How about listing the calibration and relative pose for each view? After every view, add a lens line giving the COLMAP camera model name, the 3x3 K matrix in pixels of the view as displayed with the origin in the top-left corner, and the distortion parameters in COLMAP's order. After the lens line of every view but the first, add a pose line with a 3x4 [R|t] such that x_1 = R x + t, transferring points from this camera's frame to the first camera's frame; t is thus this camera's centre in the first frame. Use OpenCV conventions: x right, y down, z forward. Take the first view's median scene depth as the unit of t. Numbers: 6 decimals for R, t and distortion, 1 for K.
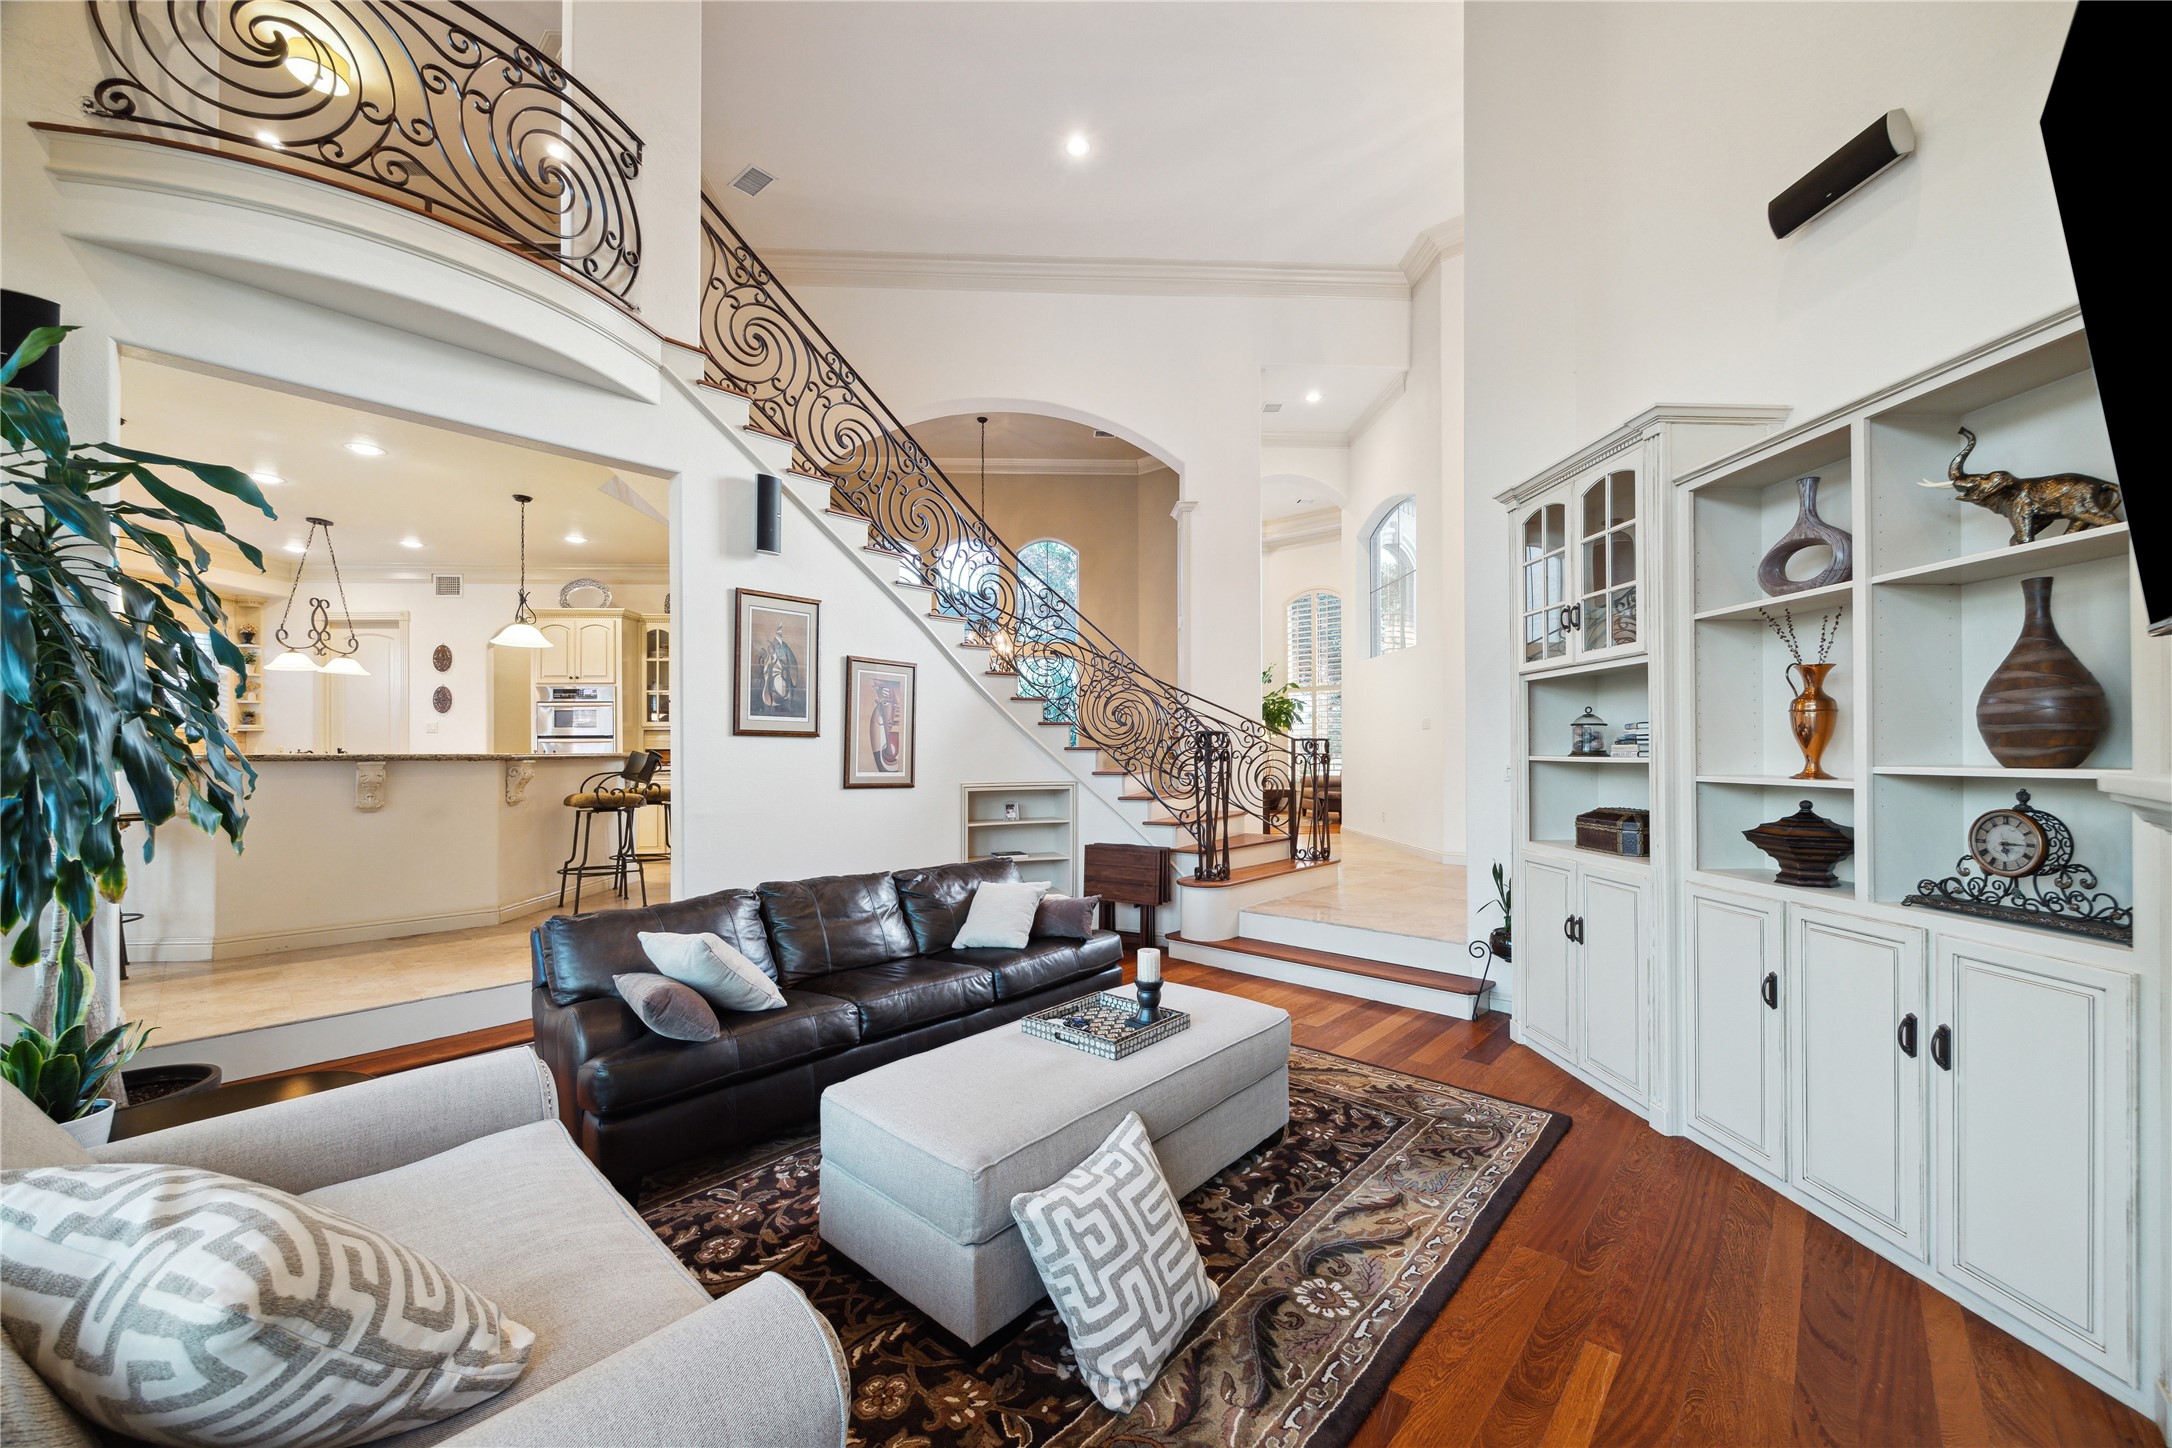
lens RADIAL K [[825.2, 0, 1088.8], [0, 825.2, 740.3], [0, 0, 1]] dist [-0.001680, -0.000061]
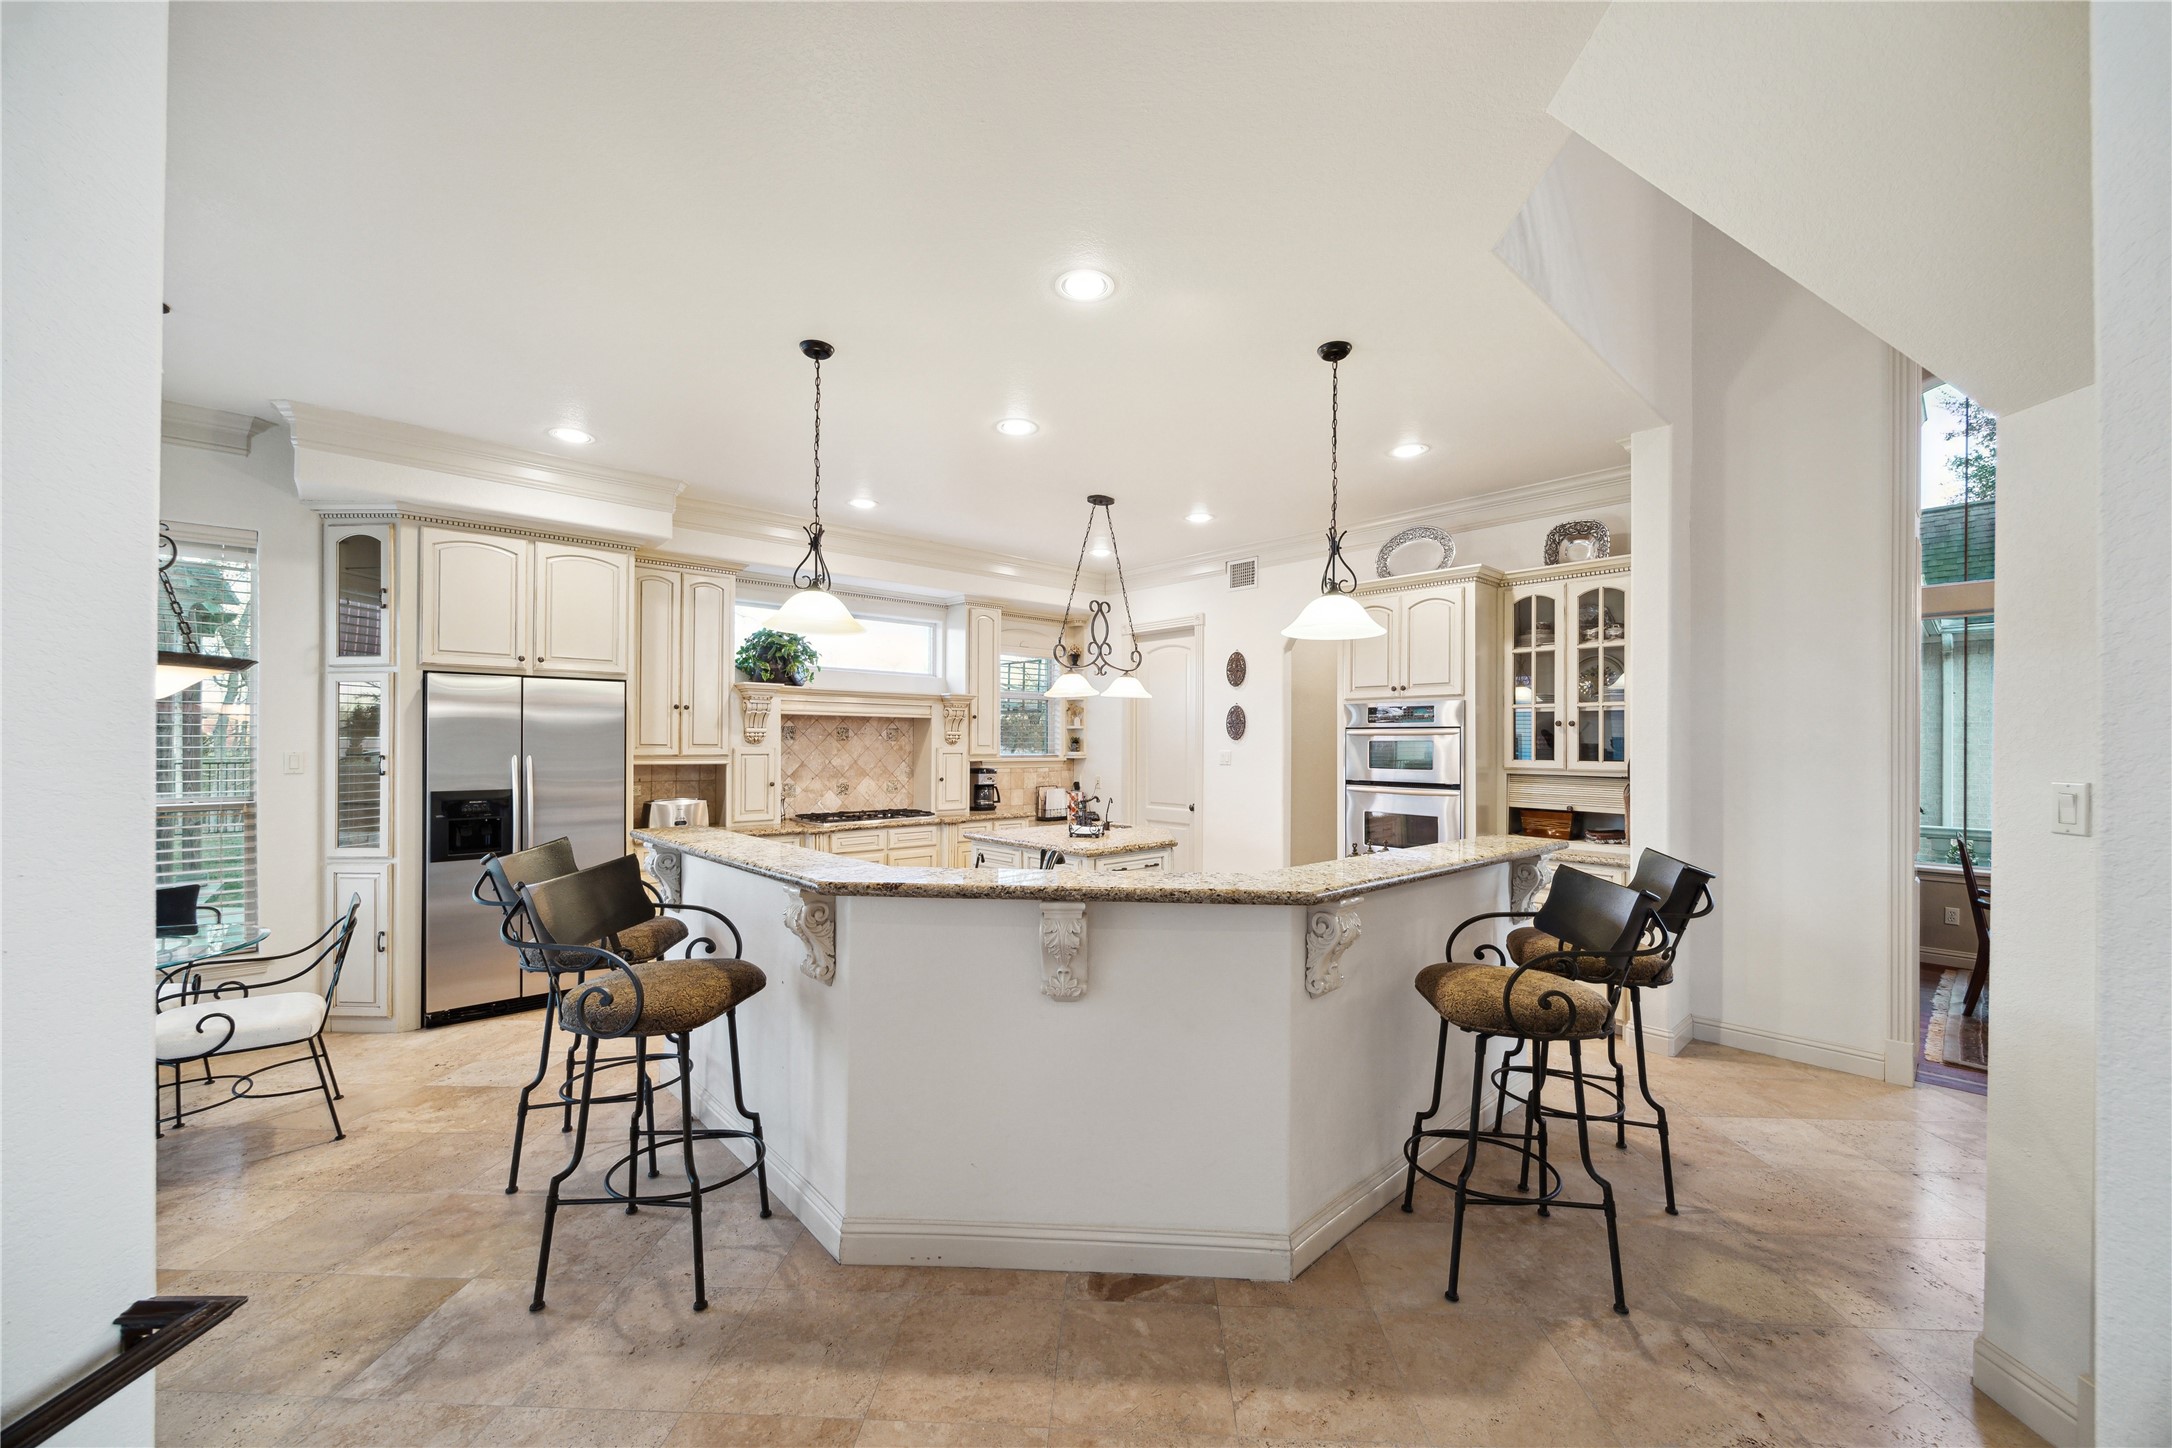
lens RADIAL K [[825.2, 0, 1088.8], [0, 825.2, 740.3], [0, 0, 1]] dist [-0.001680, -0.000061]
pose [[0.643512, 0.007435, -0.765400, -0.307155], [-0.001888, 0.999965, 0.008127, -0.042464], [0.765434, -0.003785, 0.643503, 0.433390]]
